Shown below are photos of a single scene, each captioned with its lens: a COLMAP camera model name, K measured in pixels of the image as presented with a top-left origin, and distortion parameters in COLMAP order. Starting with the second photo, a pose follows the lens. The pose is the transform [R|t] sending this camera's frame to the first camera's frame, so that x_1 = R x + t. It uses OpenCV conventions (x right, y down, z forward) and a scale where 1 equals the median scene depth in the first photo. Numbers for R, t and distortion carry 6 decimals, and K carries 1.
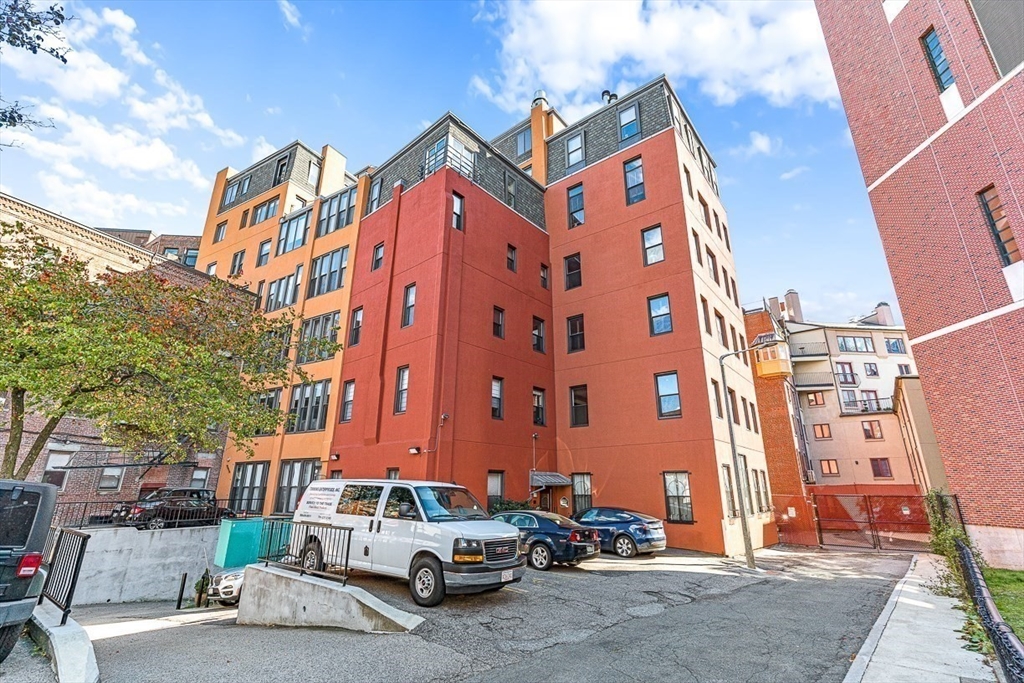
lens RADIAL K [[451.4, 0, 512.0], [0, 451.4, 341.5], [0, 0, 1]] dist [-0.000865, -0.000335]
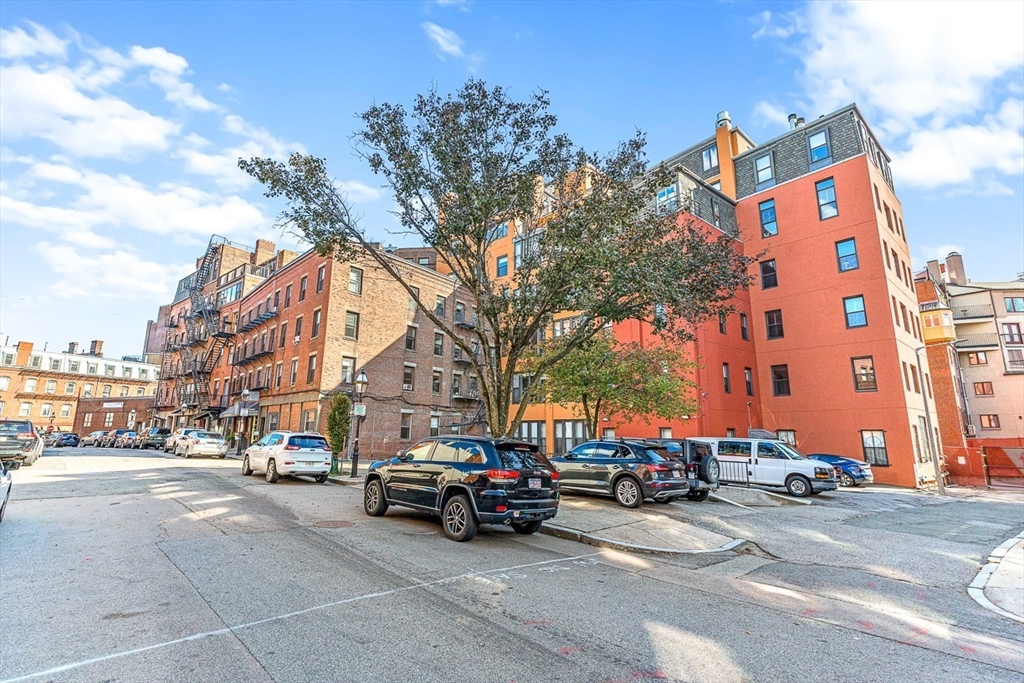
lens RADIAL K [[451.4, 0, 512.0], [0, 451.4, 341.5], [0, 0, 1]] dist [-0.000865, -0.000335]
pose [[0.981868, -0.033429, -0.186596, -0.342655], [0.053593, 0.993124, 0.104084, -0.137824], [0.181833, -0.112197, 0.976908, -0.389592]]
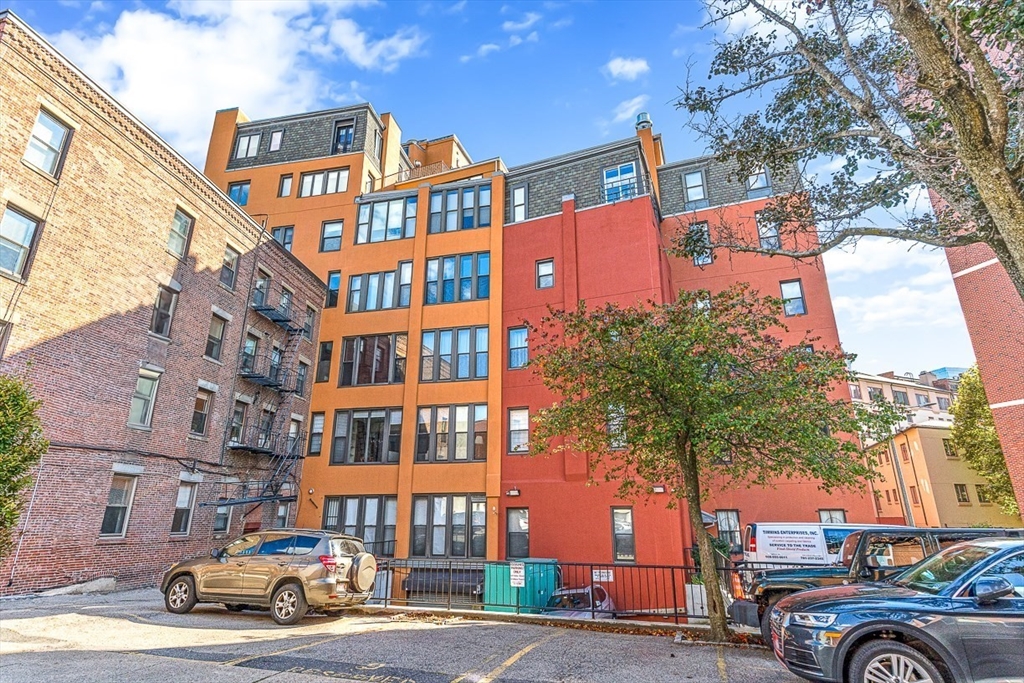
lens RADIAL K [[530.8, 0, 512.0], [0, 530.8, 341.5], [0, 0, 1]] dist [-0.002236, 0.000022]
pose [[0.950943, 0.092909, 0.295086, -0.617044], [-0.090700, 0.995653, -0.021194, -0.019552], [-0.295773, -0.006610, 0.955236, -0.012537]]
